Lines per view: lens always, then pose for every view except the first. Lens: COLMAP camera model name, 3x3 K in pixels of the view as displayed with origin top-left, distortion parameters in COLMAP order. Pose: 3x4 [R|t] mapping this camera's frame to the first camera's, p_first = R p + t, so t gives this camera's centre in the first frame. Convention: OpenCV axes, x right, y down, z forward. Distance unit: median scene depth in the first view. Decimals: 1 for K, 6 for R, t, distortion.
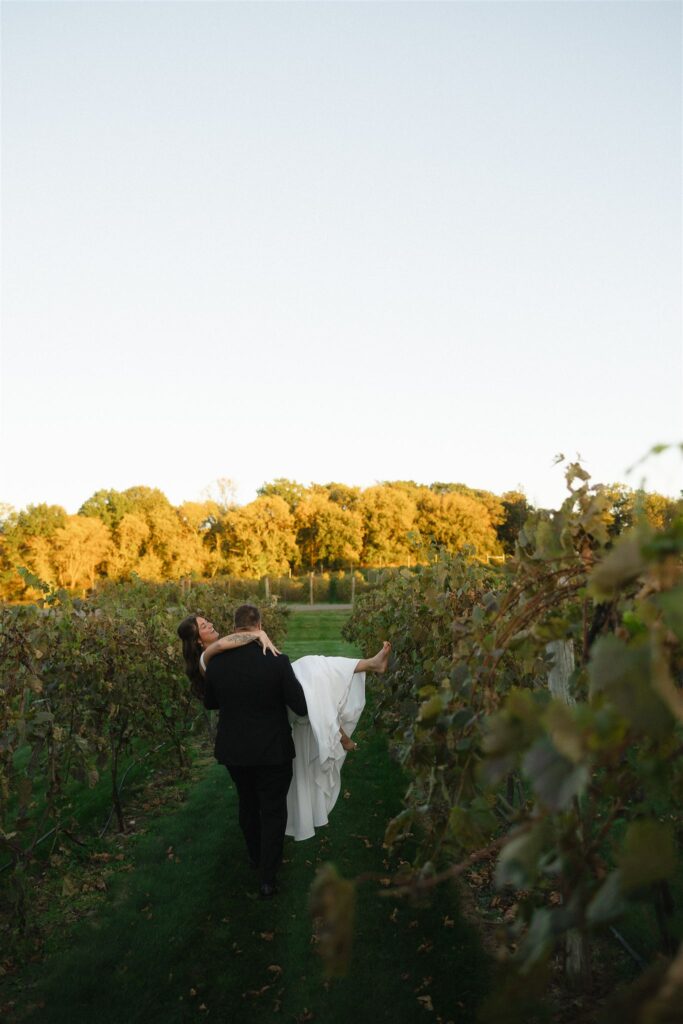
lens RADIAL K [[1204.5, 0, 341.5], [0, 1204.5, 512.0], [0, 0, 1]] dist [0.005902, 0.008785]
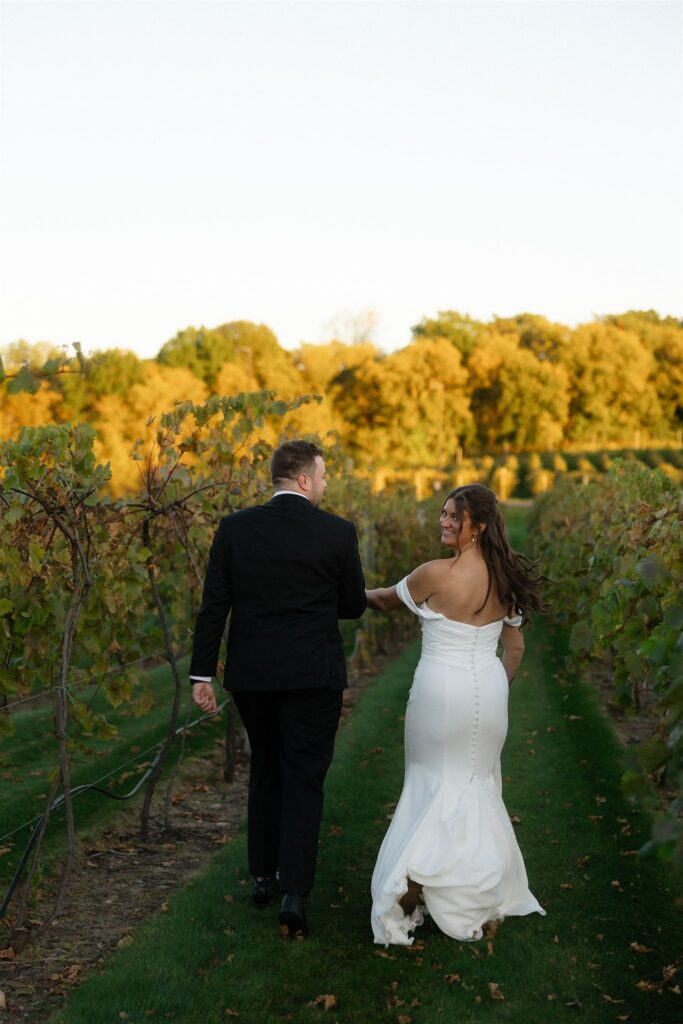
lens RADIAL K [[1204.5, 0, 341.5], [0, 1204.5, 512.0], [0, 0, 1]] dist [0.005902, 0.008785]
pose [[0.987495, 0.028706, -0.155018, -0.001567], [-0.015171, 0.996023, 0.087799, 0.024616], [0.156921, -0.084350, 0.984002, 0.312646]]
